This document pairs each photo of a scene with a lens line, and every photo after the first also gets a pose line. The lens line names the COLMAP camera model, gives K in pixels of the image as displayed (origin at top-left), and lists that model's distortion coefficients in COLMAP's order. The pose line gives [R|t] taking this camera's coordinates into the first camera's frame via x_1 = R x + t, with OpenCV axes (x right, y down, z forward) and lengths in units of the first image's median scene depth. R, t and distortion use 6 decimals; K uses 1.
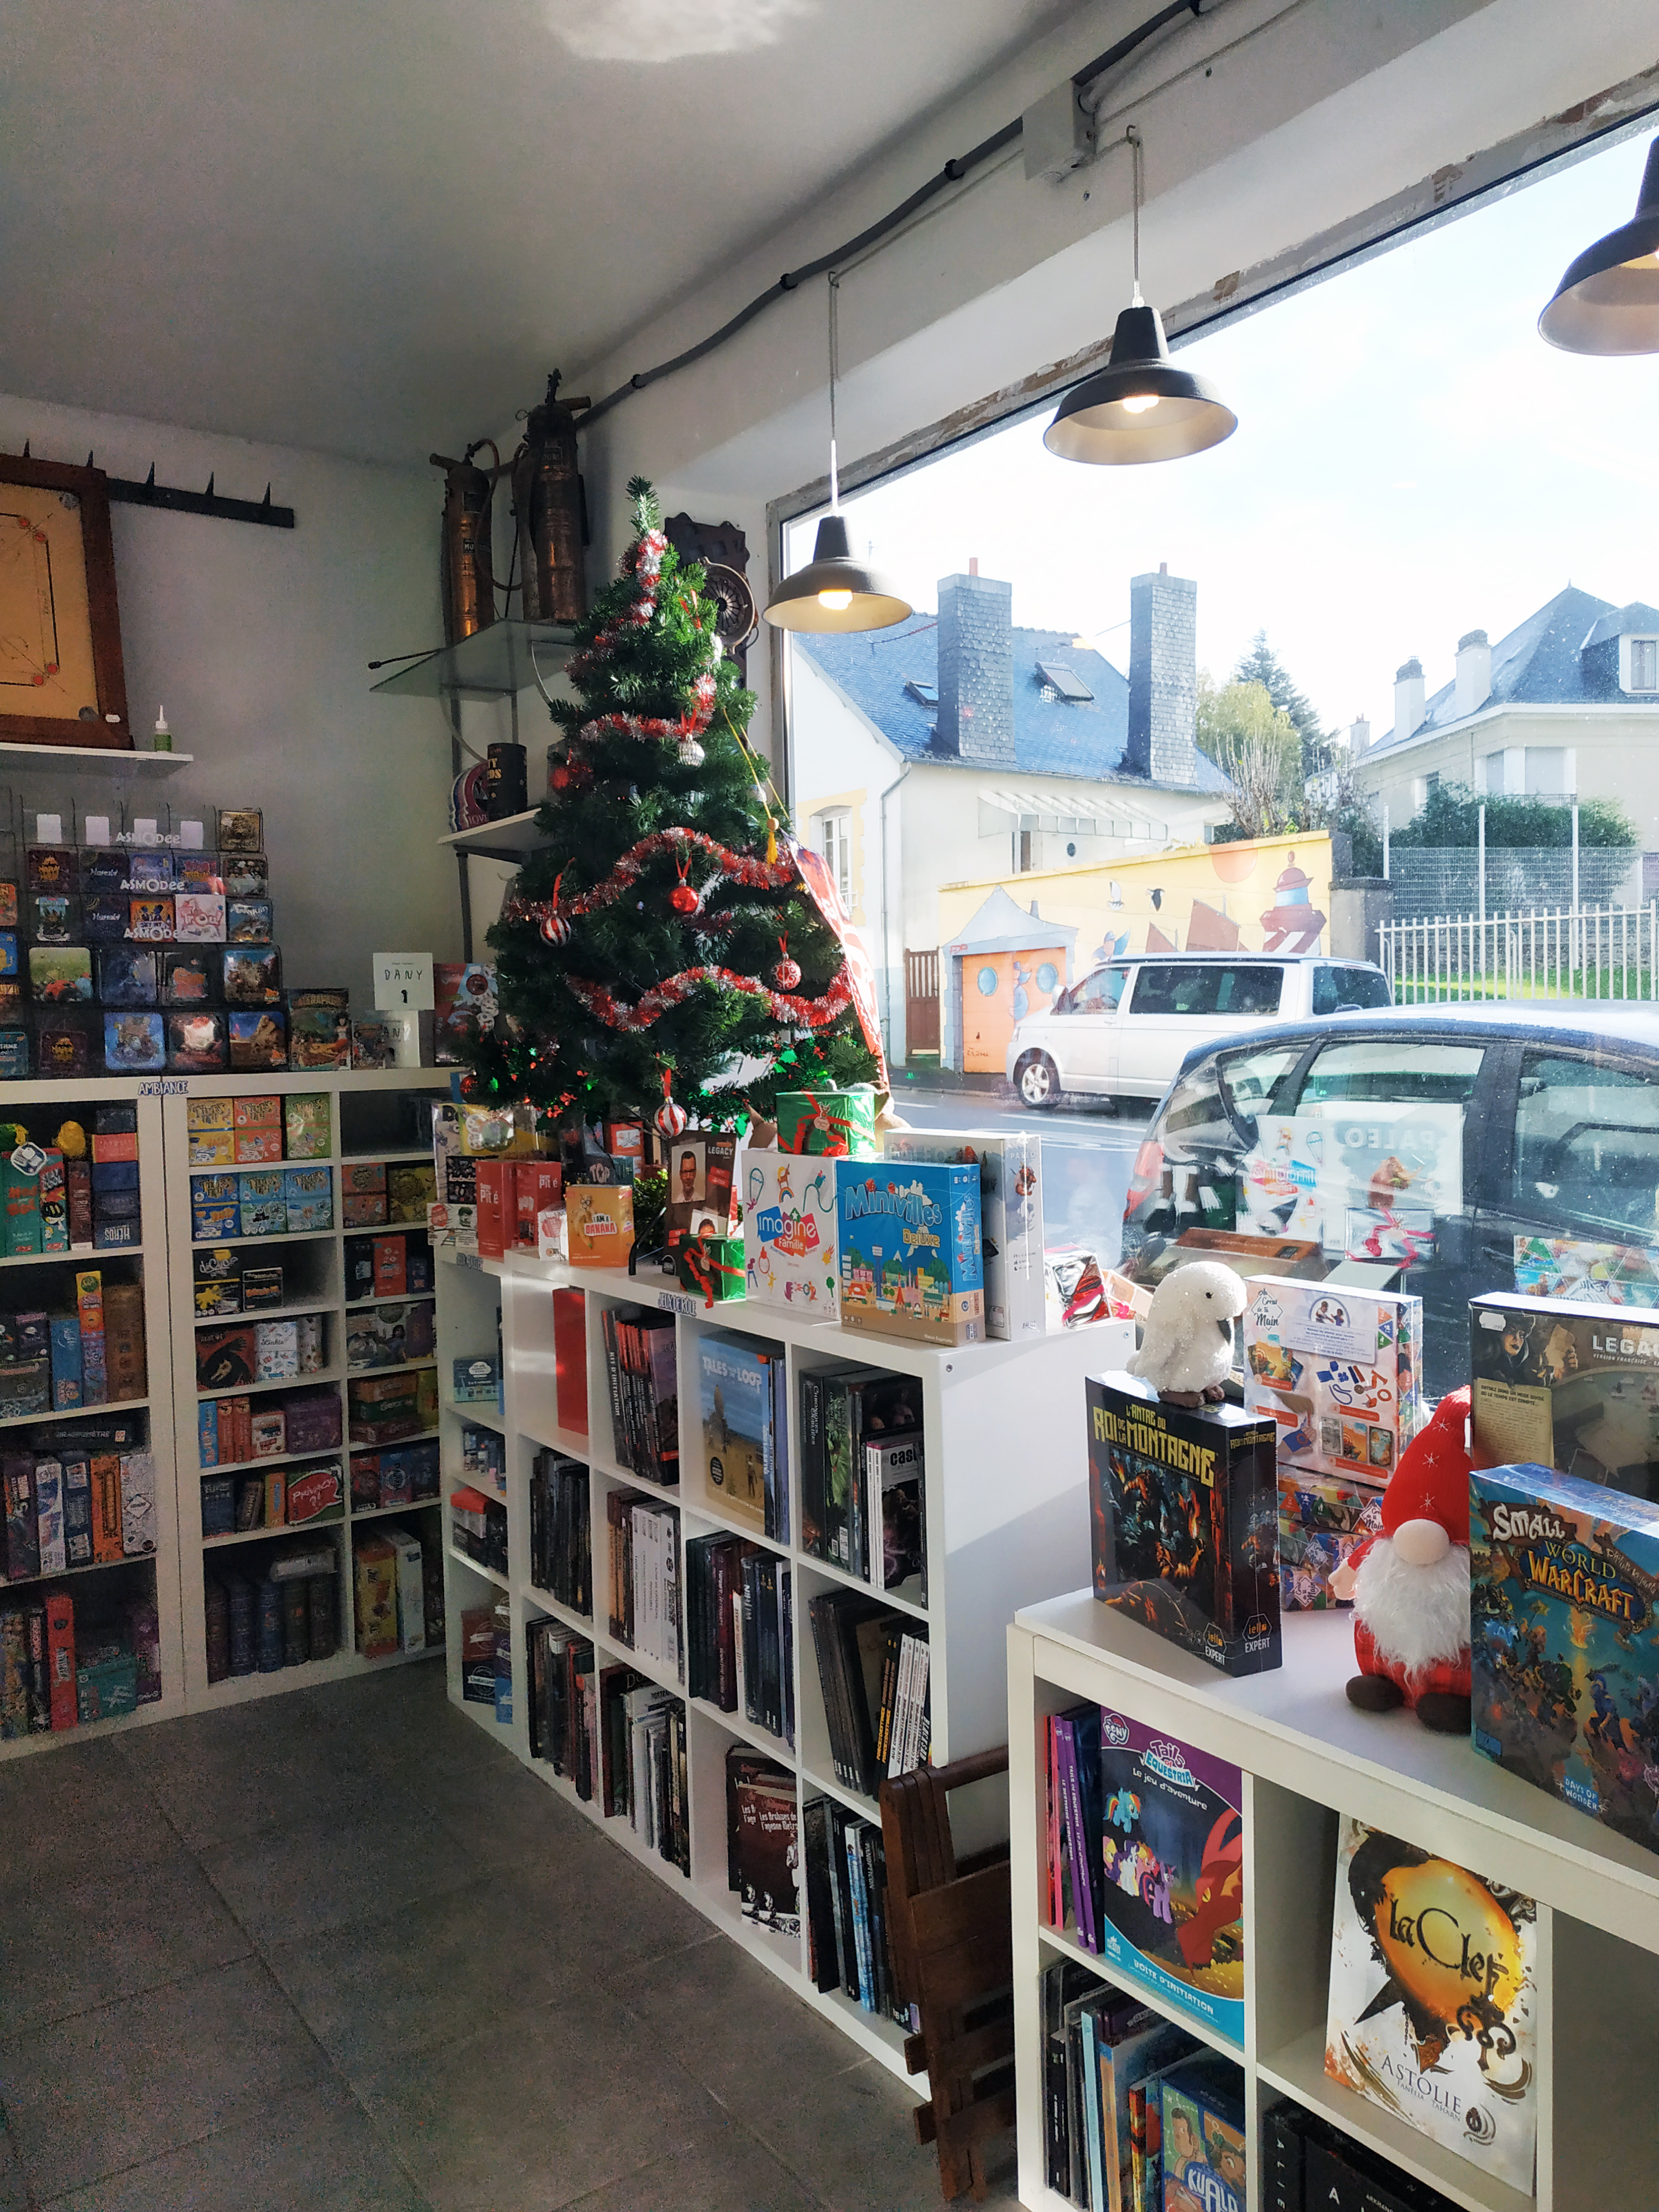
lens RADIAL K [[1611.9, 0, 833.7], [0, 1611.9, 1100.7], [0, 0, 1]] dist [-0.006868, 0.000456]
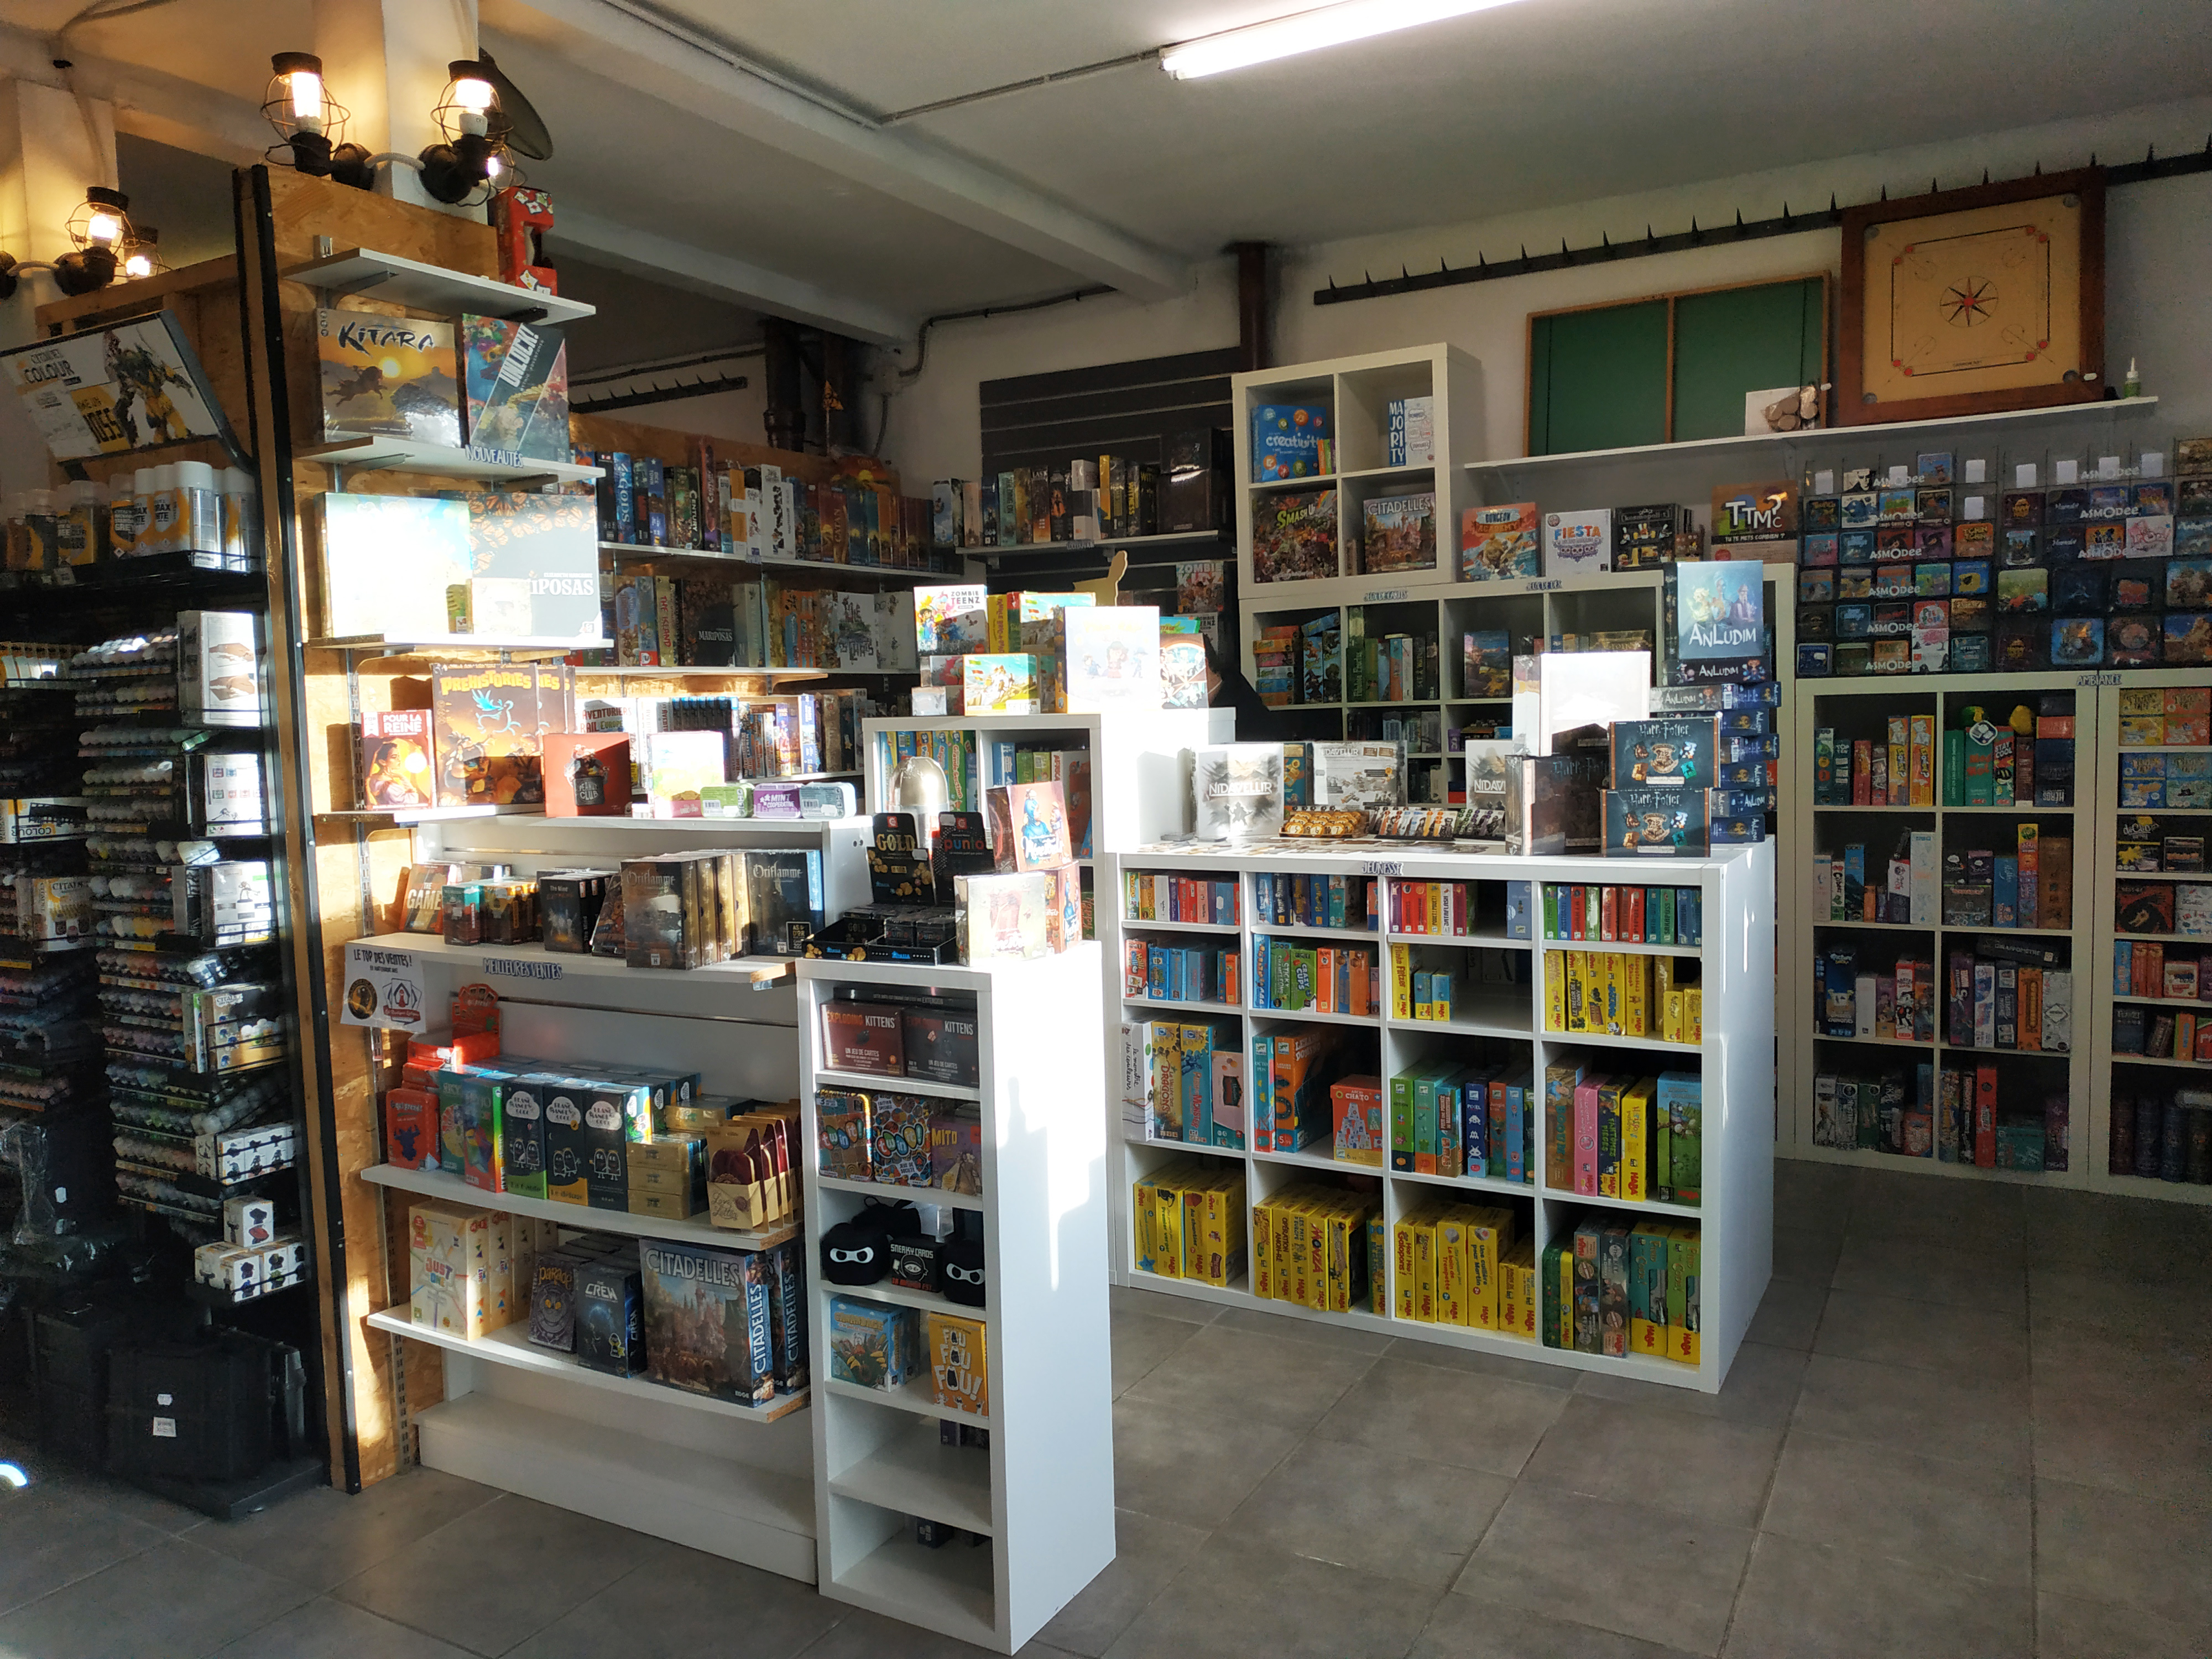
lens RADIAL K [[1611.9, 0, 1104.7], [0, 1611.9, 827.0], [0, 0, 1]] dist [-0.006868, 0.000456]
pose [[0.425267, 0.084781, -0.901088, 0.370161], [-0.020668, 0.996253, 0.083980, 0.016255], [0.904832, -0.017090, 0.425426, -0.205332]]
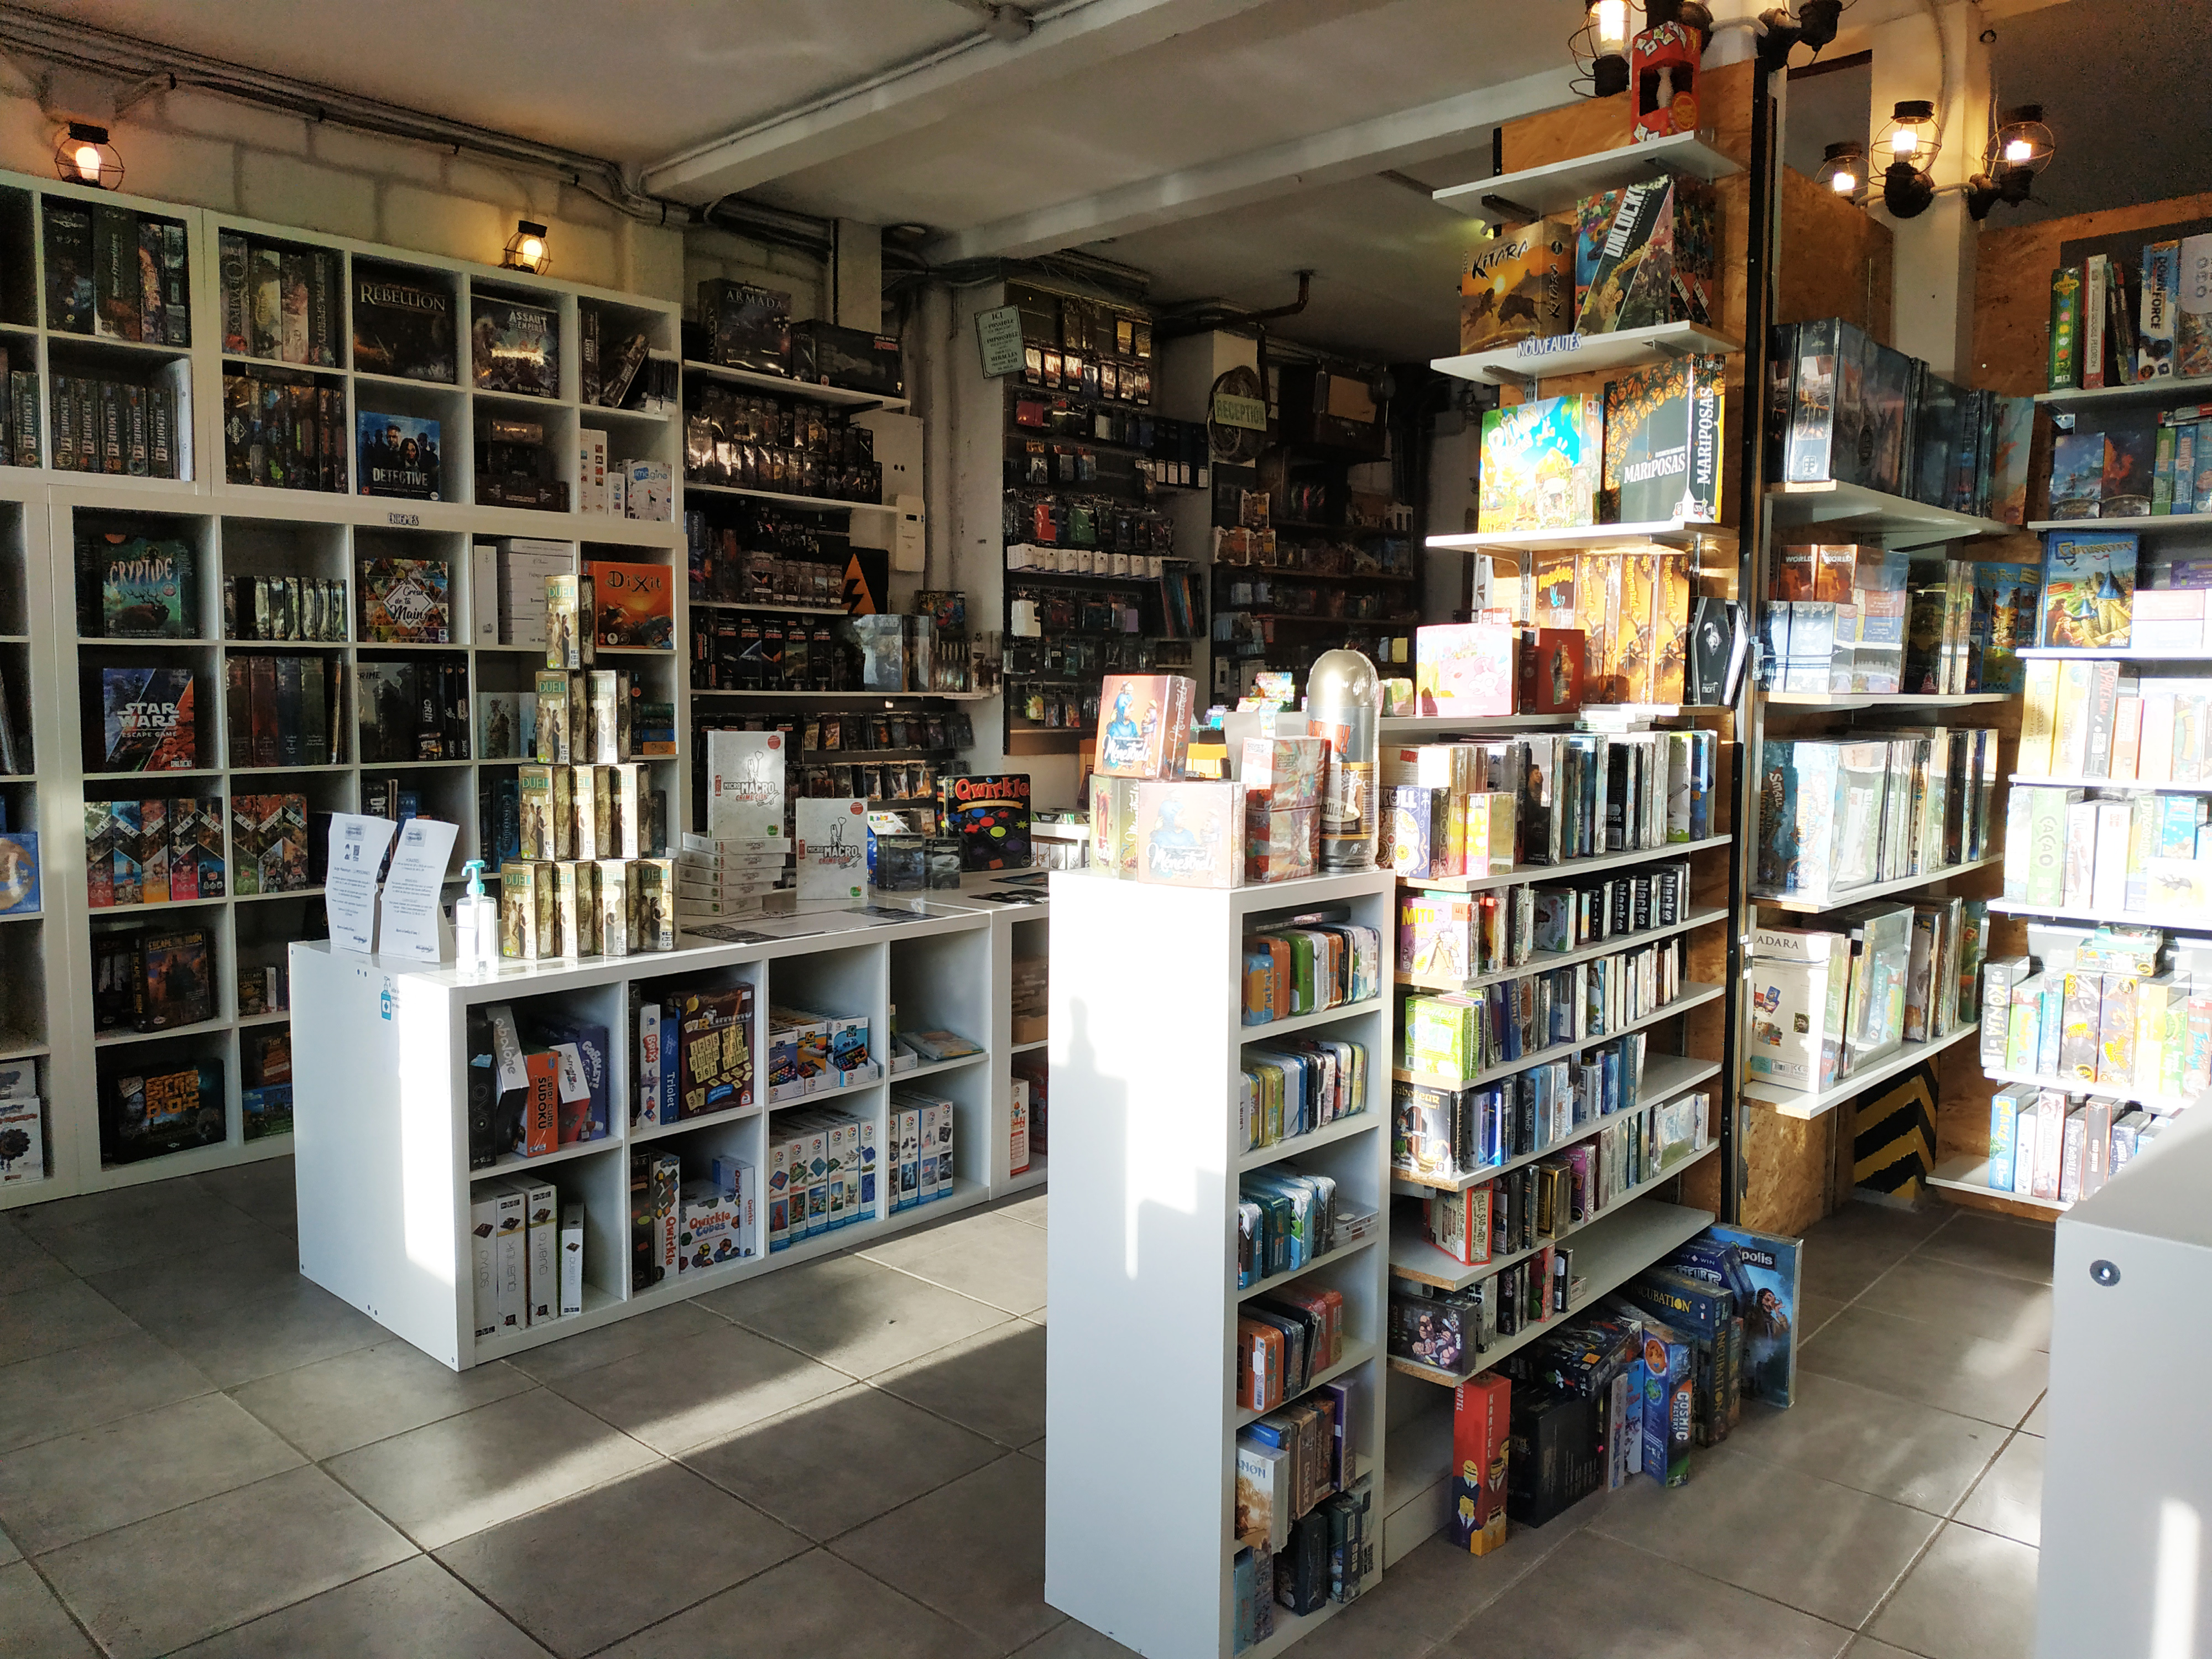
lens RADIAL K [[1611.9, 0, 1101.5], [0, 1611.9, 824.2], [0, 0, 1]] dist [-0.006868, 0.000456]
pose [[-0.977819, 0.034545, -0.206585, -0.841094], [0.008171, 0.991846, 0.127182, 0.062461], [0.209294, 0.122673, -0.970128, 1.812075]]
